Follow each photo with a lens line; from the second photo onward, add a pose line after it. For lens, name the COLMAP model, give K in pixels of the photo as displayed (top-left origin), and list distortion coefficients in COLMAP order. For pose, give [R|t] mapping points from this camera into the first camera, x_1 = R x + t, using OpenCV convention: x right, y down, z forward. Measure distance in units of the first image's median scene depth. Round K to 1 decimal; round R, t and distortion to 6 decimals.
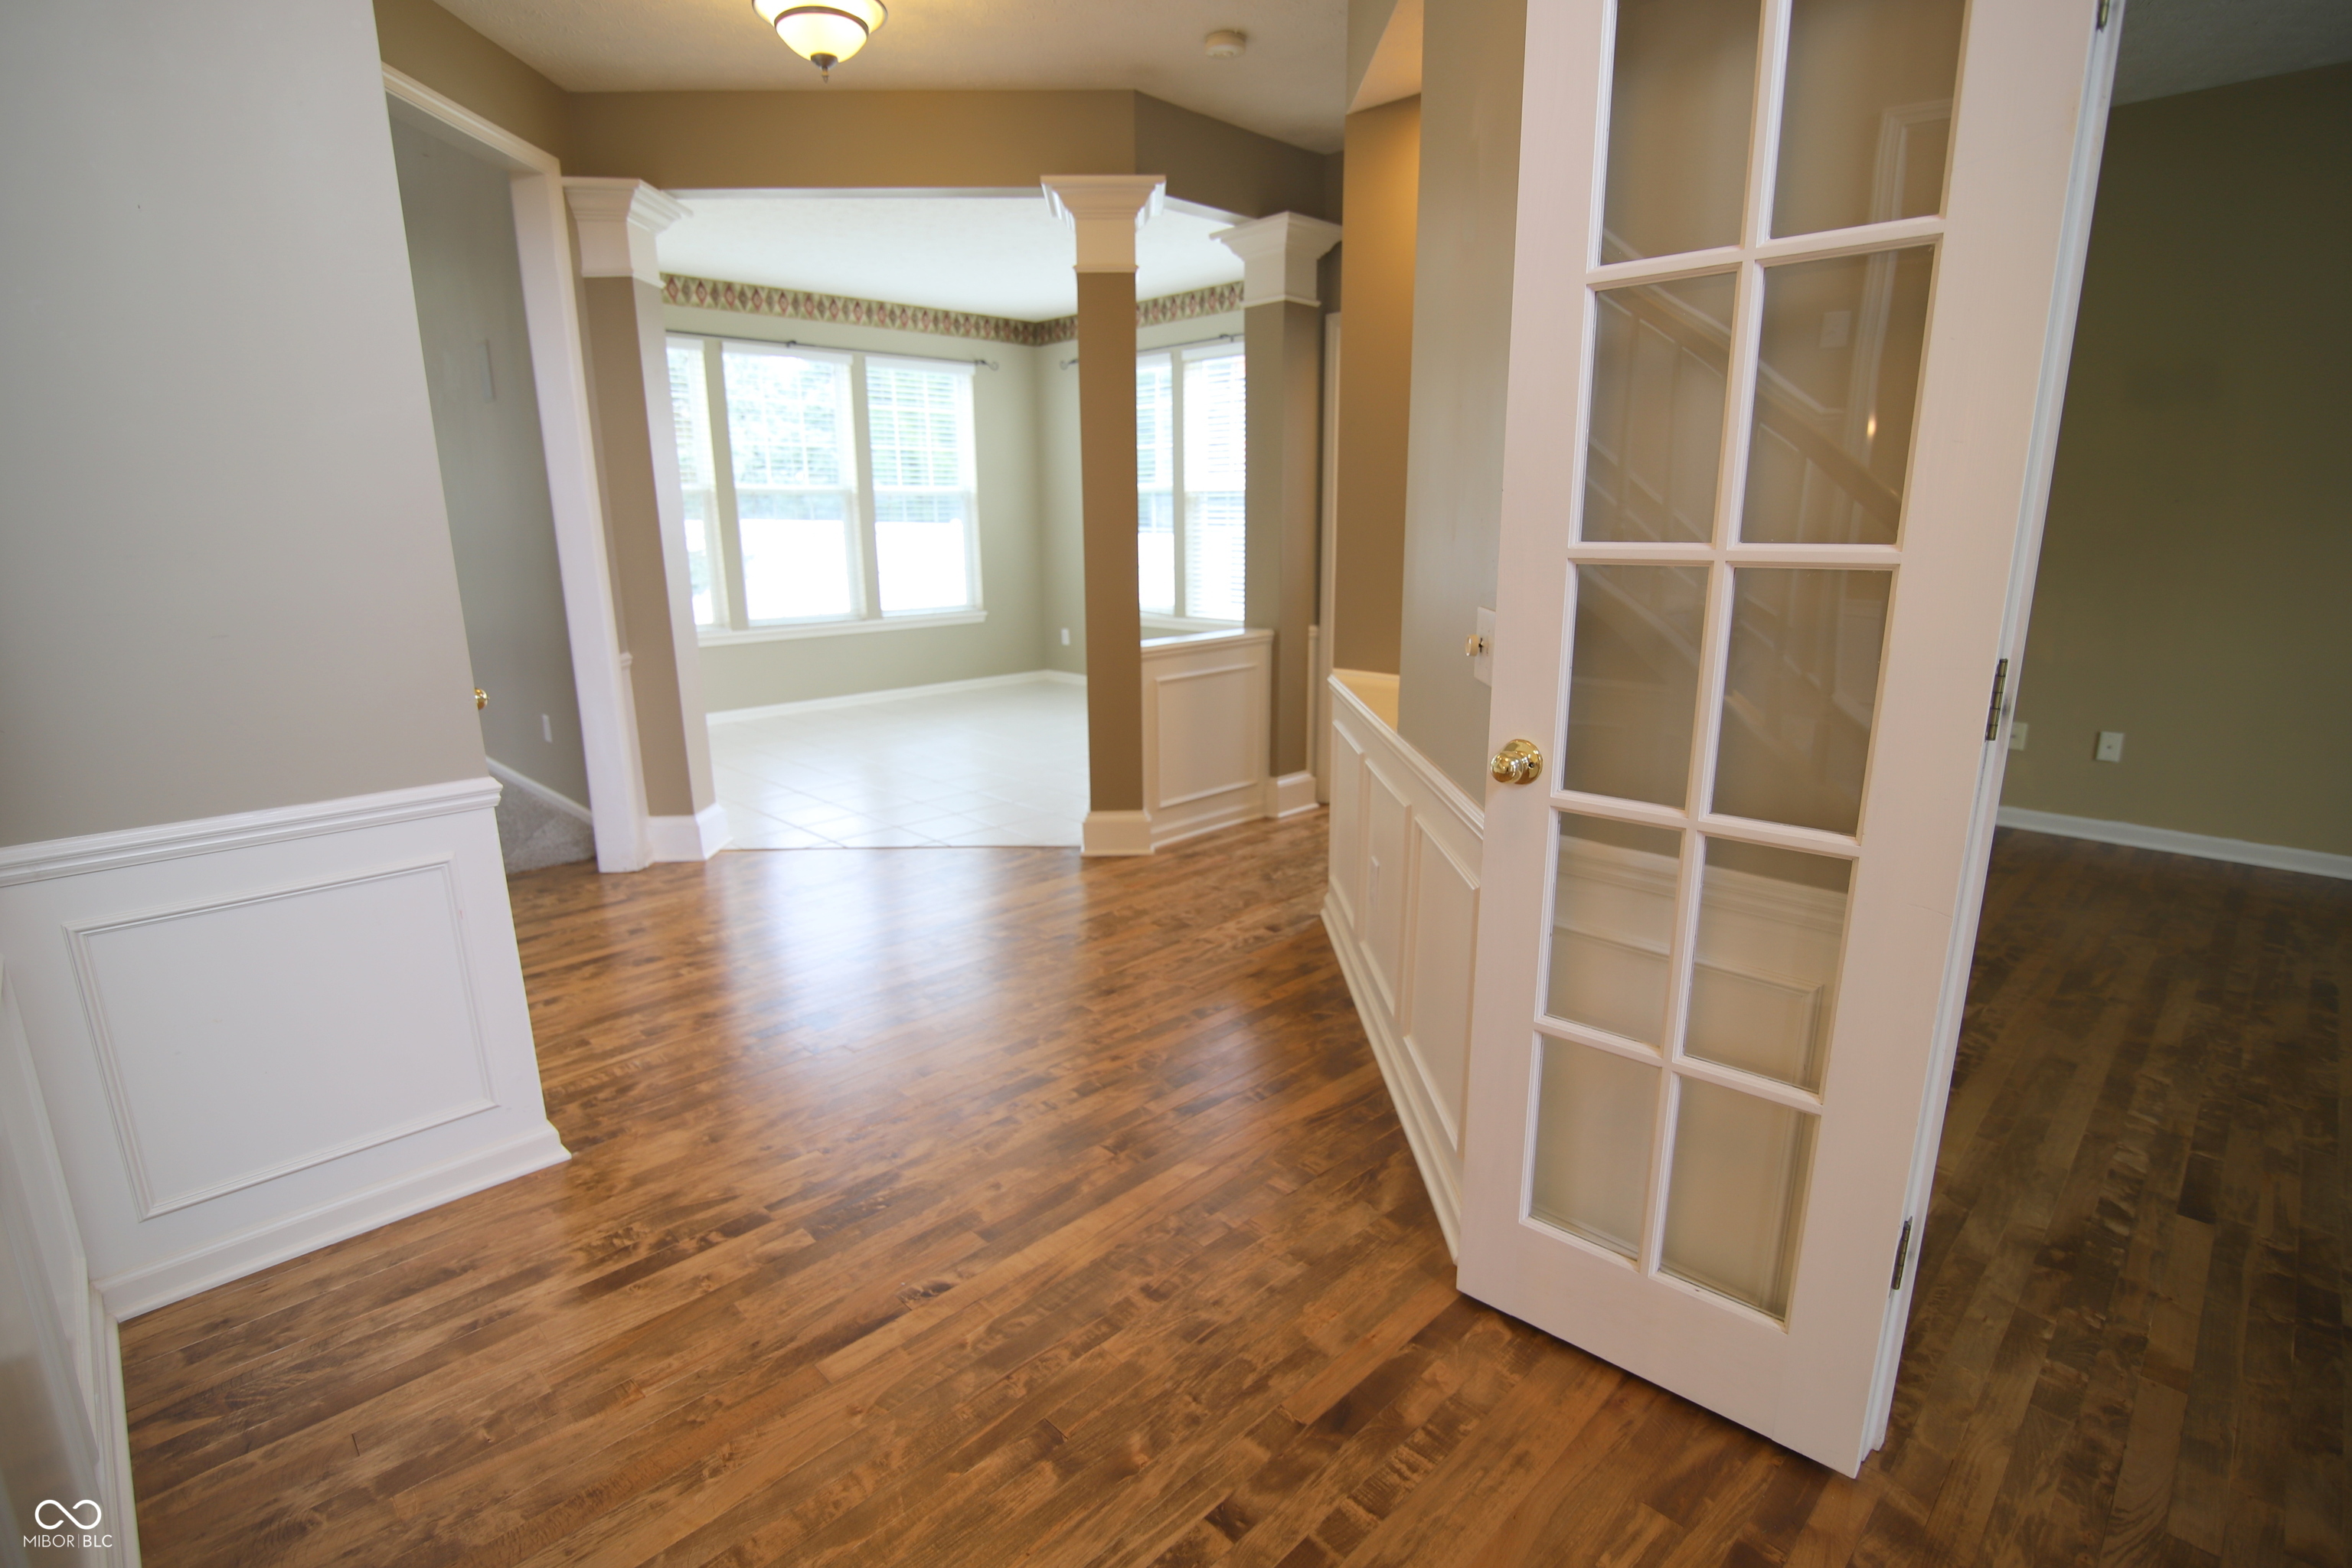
lens RADIAL K [[1126.6, 0, 1176.0], [0, 1126.6, 784.0], [0, 0, 1]] dist [-0.024942, 0.000582]
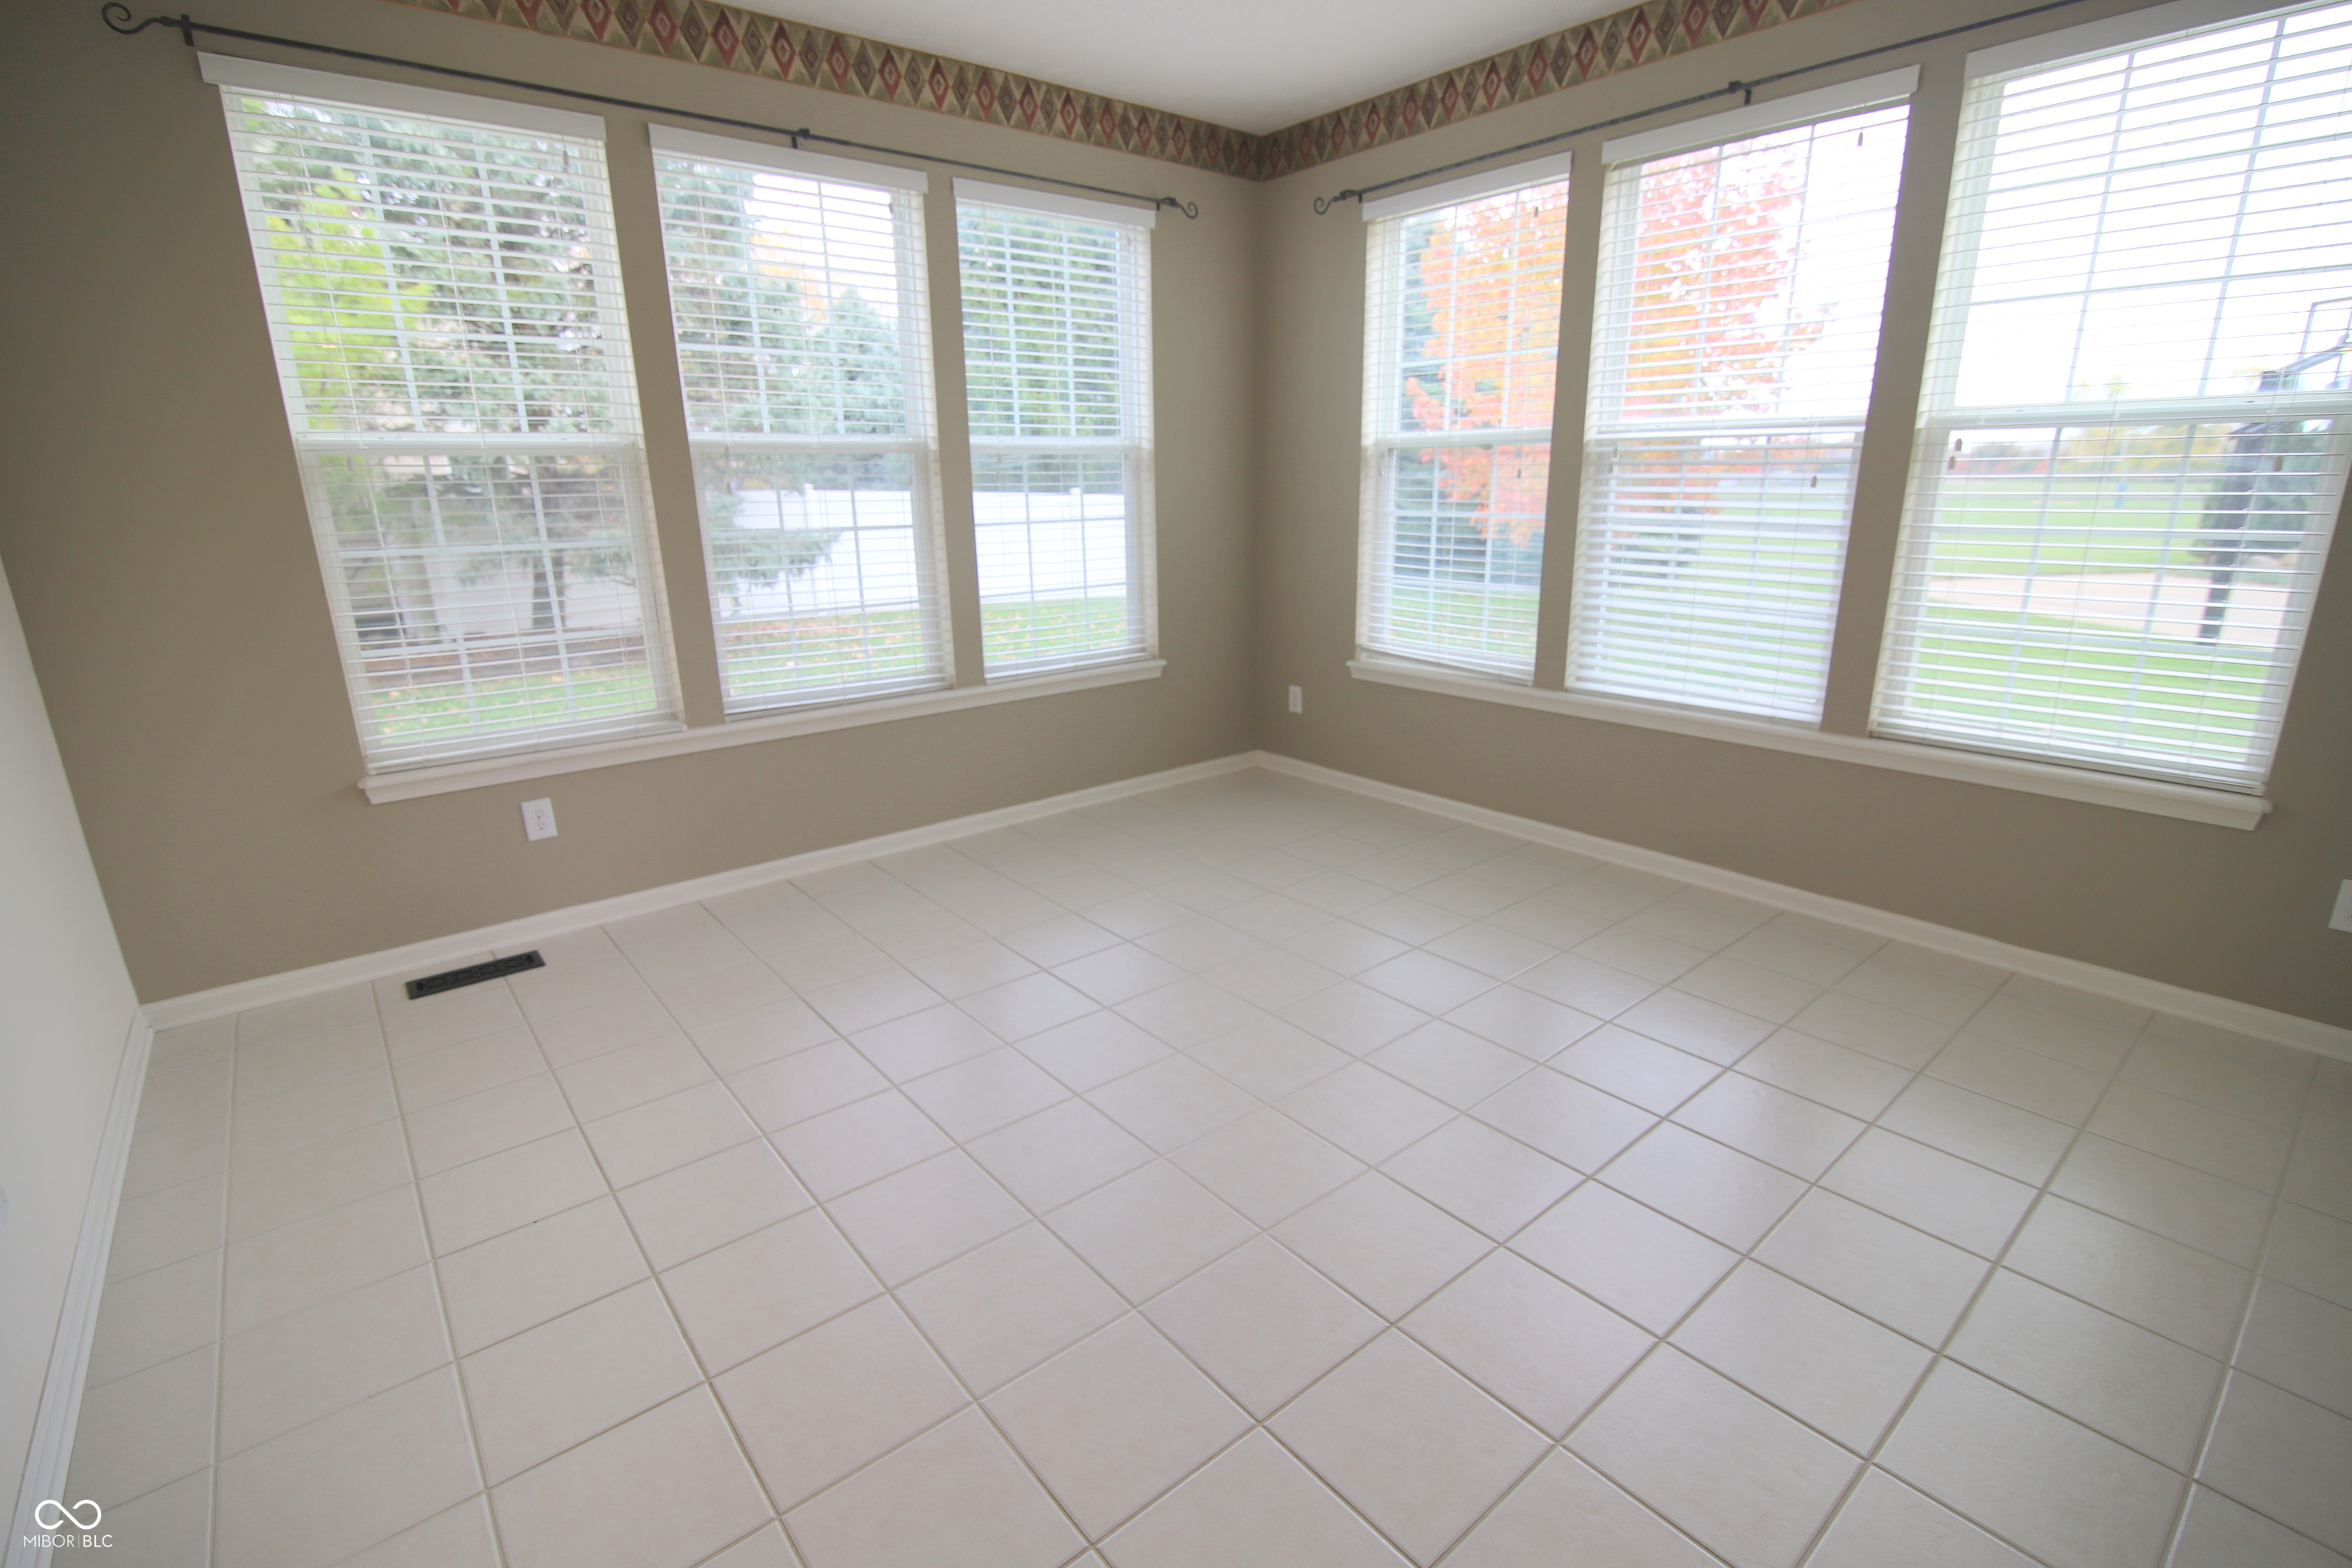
lens RADIAL K [[1079.0, 0, 1172.2], [0, 1079.0, 790.2], [0, 0, 1]] dist [-0.021309, 0.000159]
pose [[0.995628, 0.019336, -0.091380, -0.202248], [-0.014977, 0.998728, 0.048150, -0.202417], [0.092195, -0.046571, 0.994651, 0.806942]]
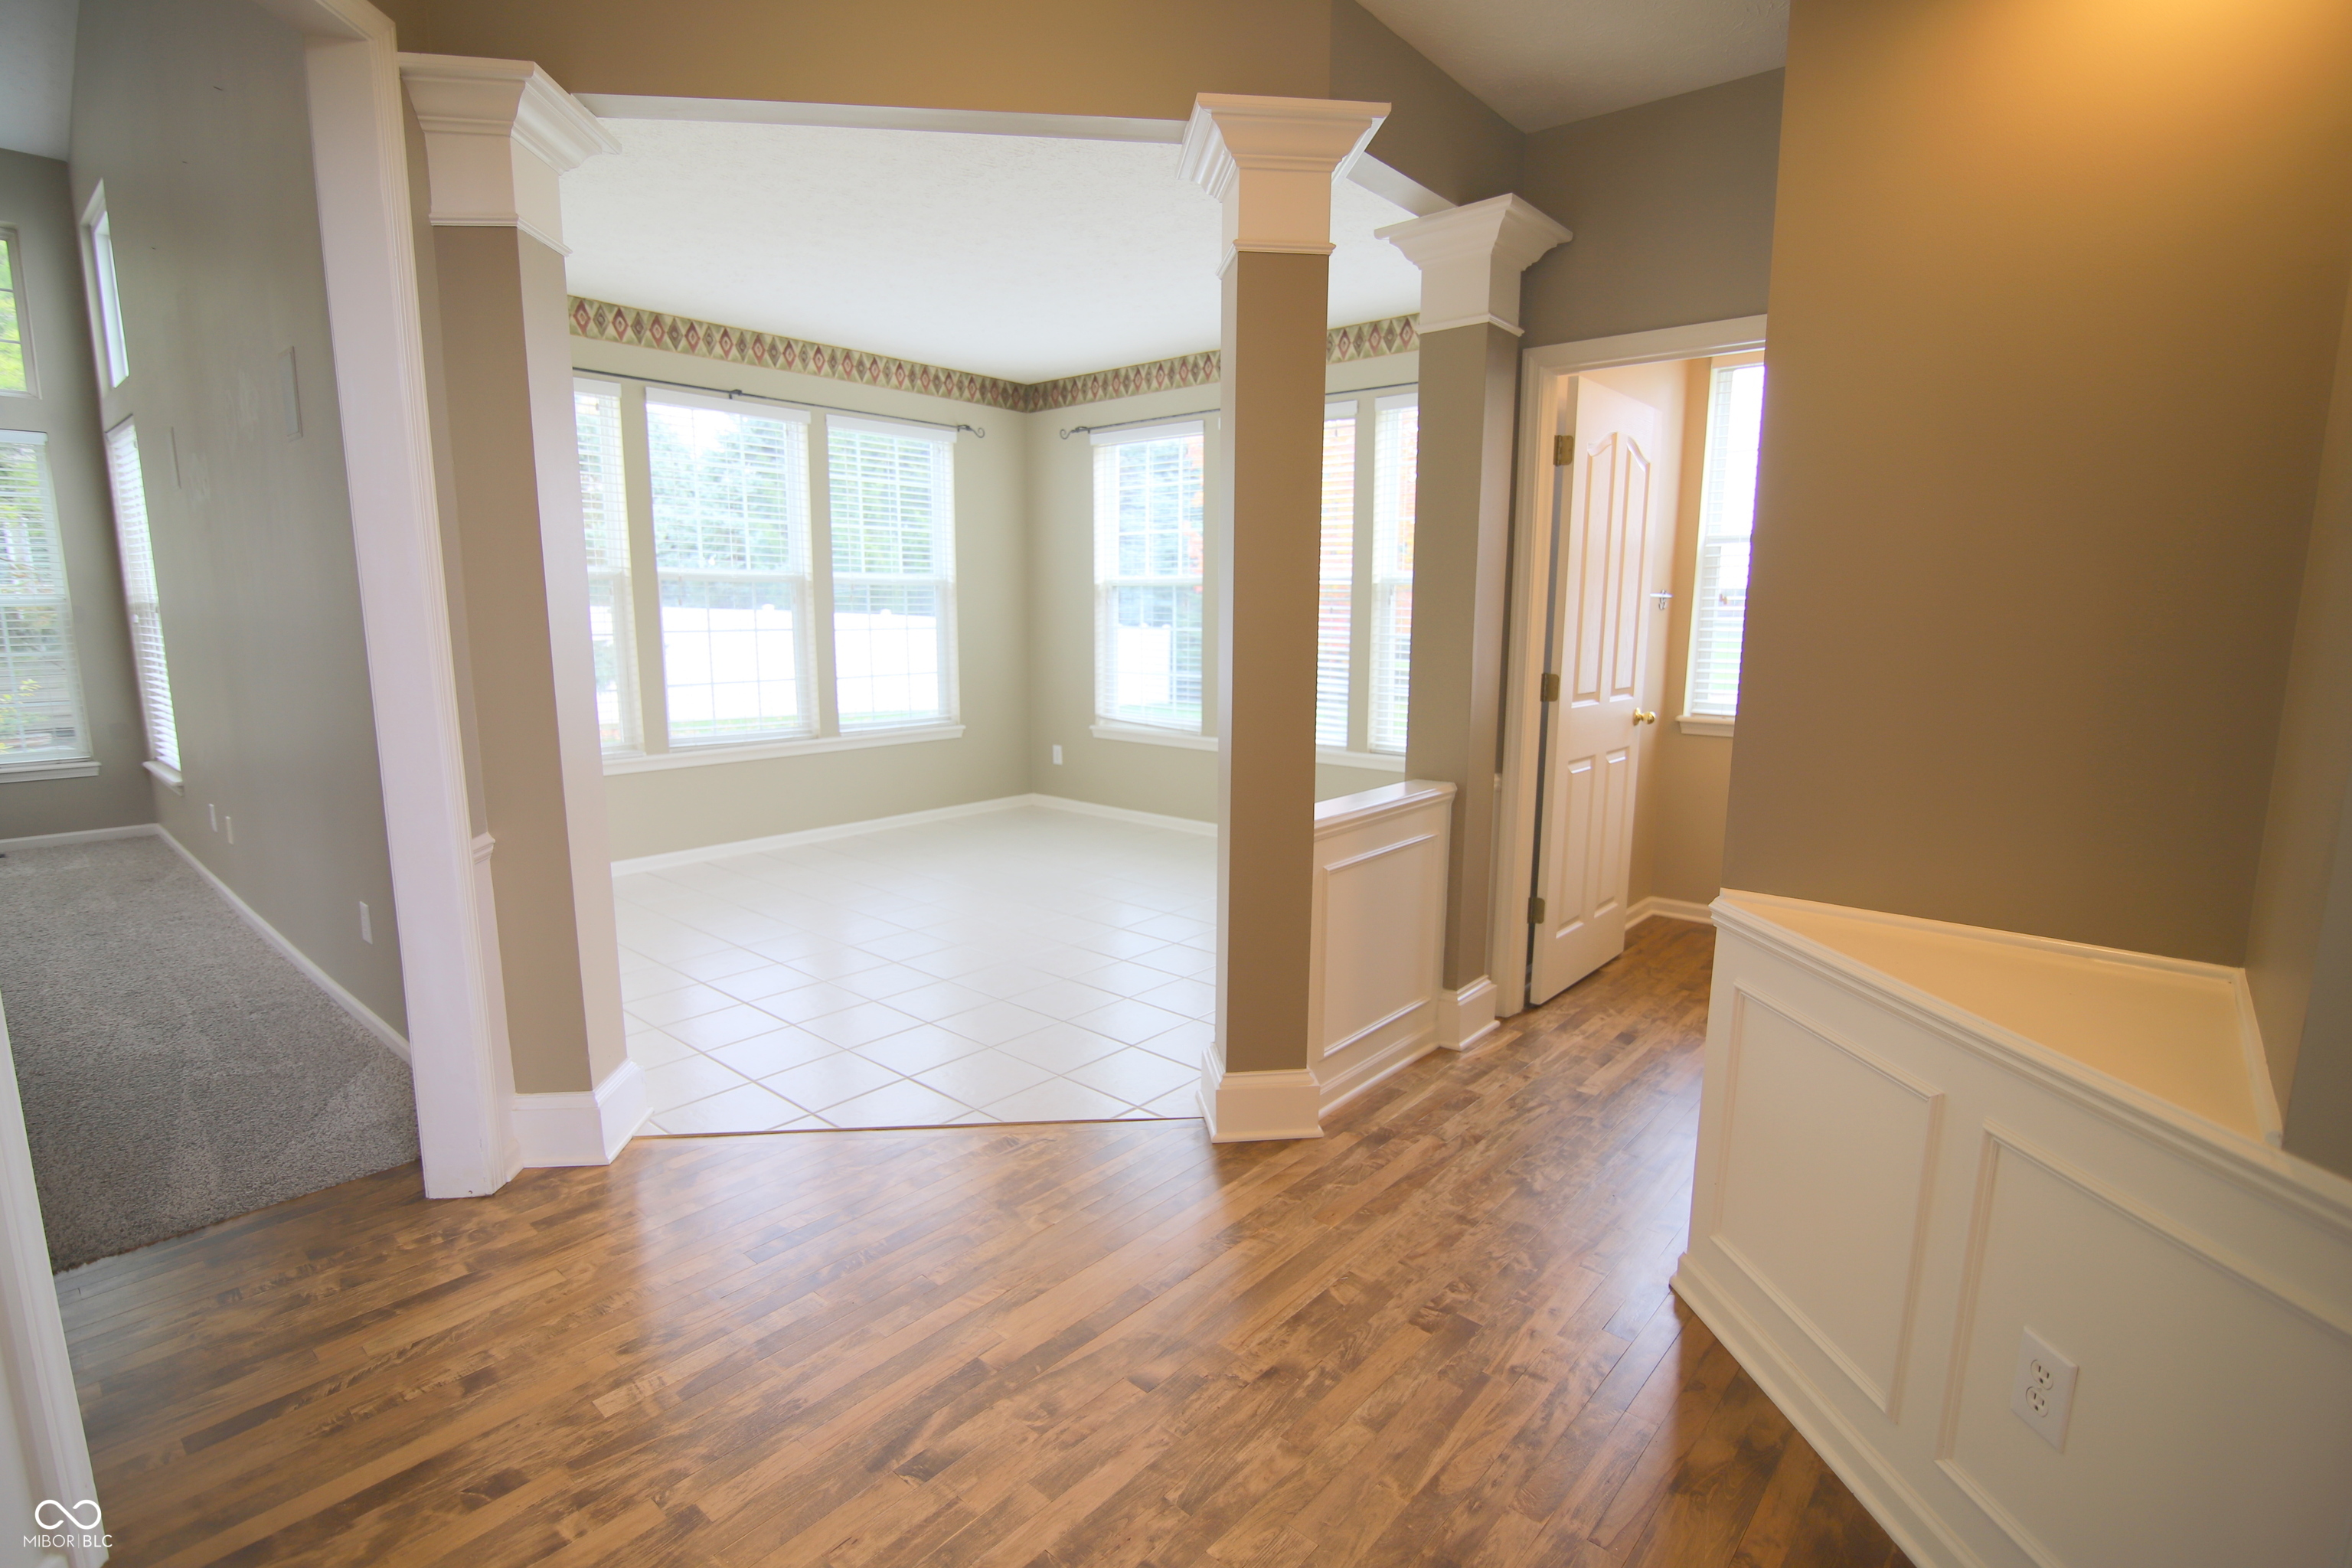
lens RADIAL K [[1117.2, 0, 1176.0], [0, 1117.2, 784.0], [0, 0, 1]] dist [-0.022738, -0.000206]
pose [[0.996716, 0.000764, 0.080974, -0.143303], [0.005442, 0.997063, -0.076389, -0.084068], [-0.080794, 0.076579, 0.993785, 0.320523]]
